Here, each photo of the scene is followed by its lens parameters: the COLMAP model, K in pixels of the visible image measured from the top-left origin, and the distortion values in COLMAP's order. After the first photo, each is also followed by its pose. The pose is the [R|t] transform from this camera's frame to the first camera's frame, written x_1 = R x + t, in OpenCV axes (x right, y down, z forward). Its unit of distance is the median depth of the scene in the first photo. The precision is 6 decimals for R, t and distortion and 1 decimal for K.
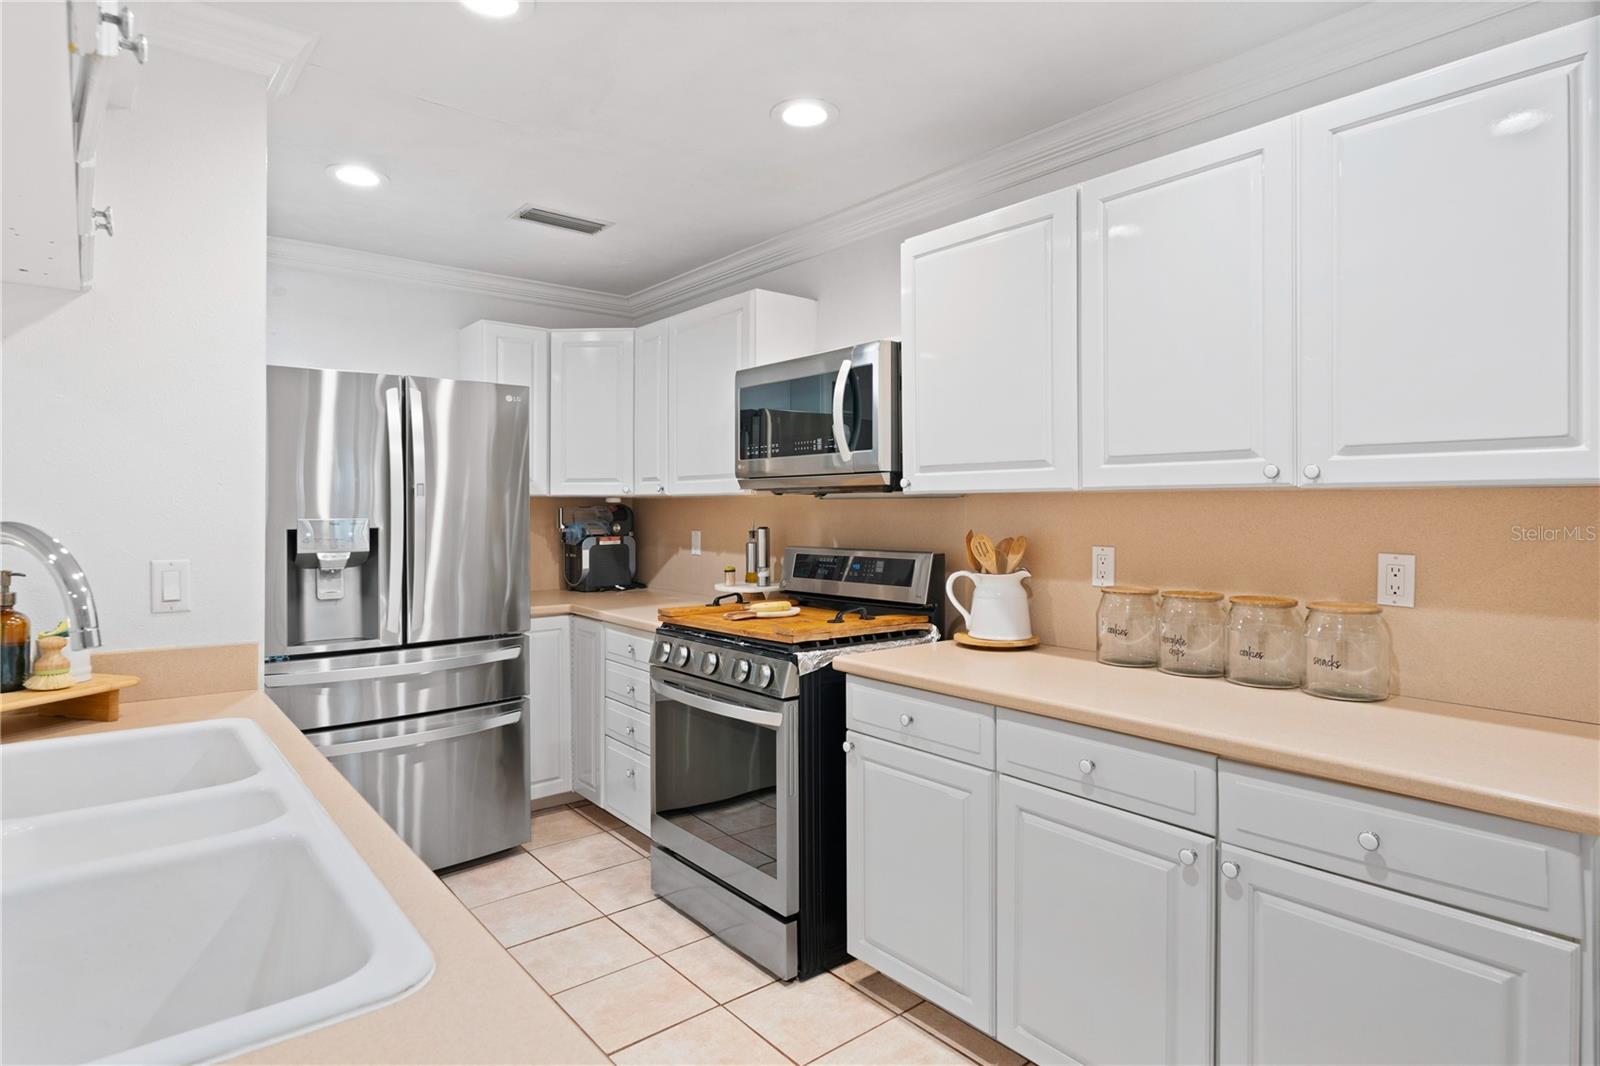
lens RADIAL K [[859.2, 0, 798.0], [0, 859.2, 500.9], [0, 0, 1]] dist [0.002835, 0.000329]
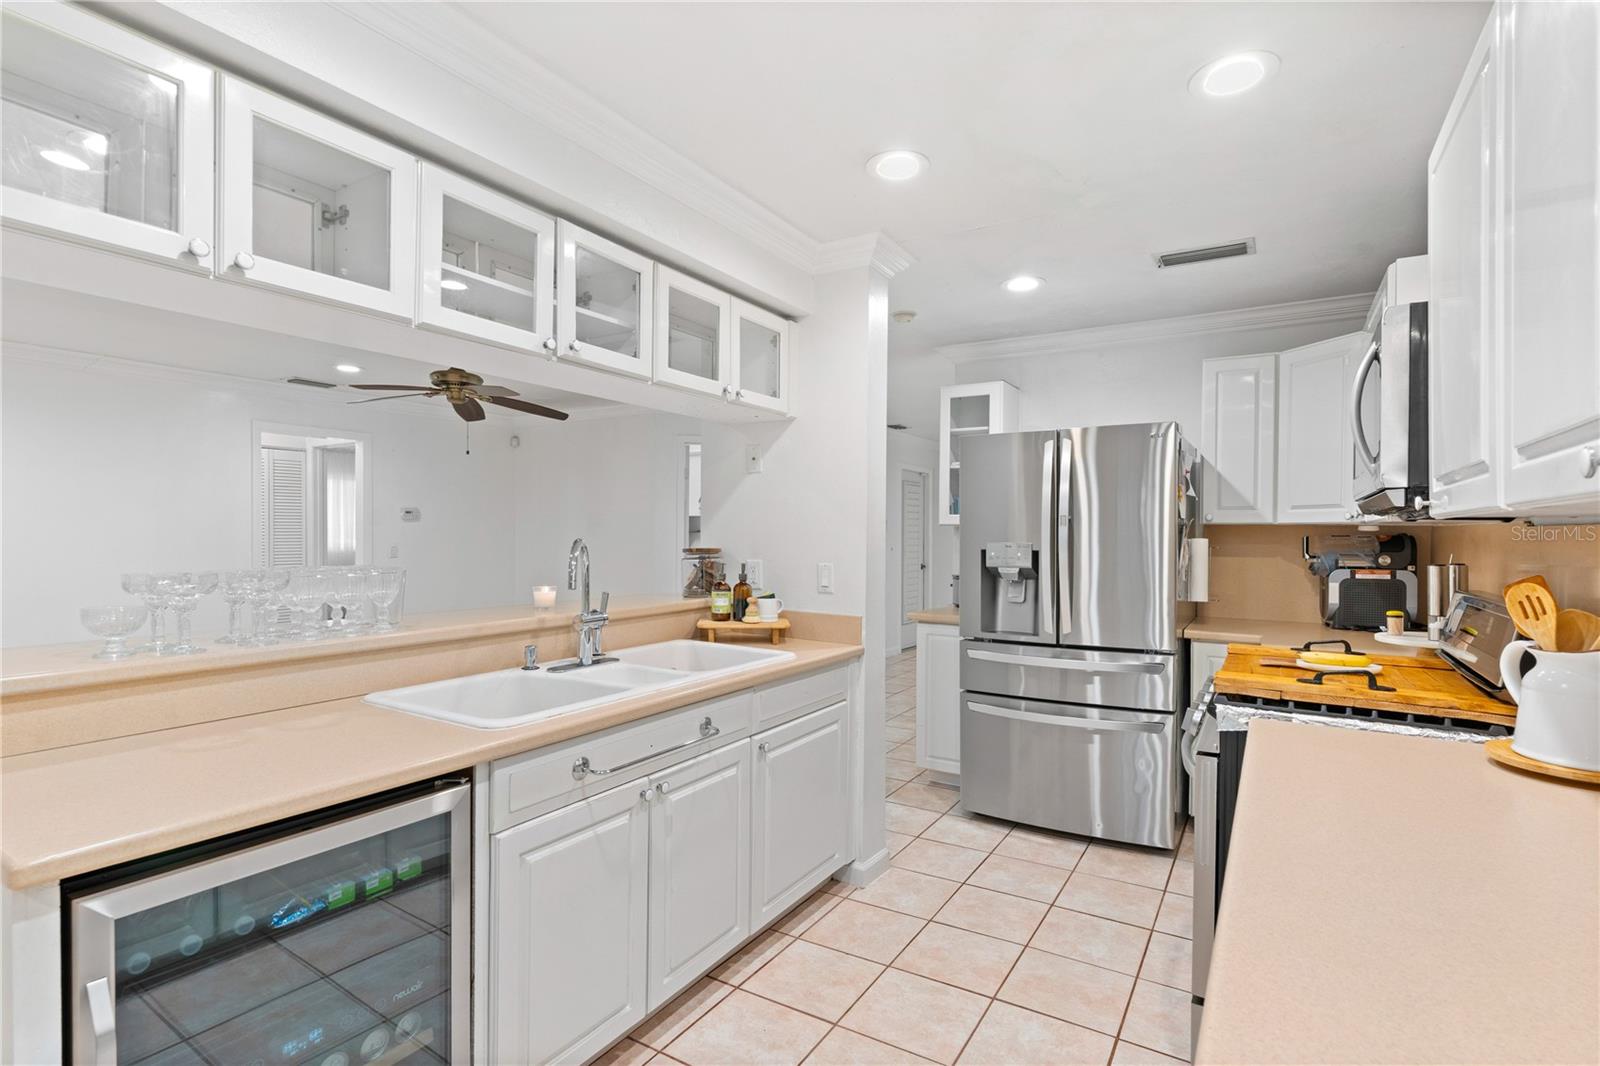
lens RADIAL K [[761.4, 0, 800.0], [0, 761.4, 533.0], [0, 0, 1]] dist [-0.000960, 0.000156]
pose [[0.342995, 0.003716, -0.939330, 0.421075], [0.000941, 0.999990, 0.004300, 0.000063], [0.939337, -0.002358, 0.342988, 0.247811]]
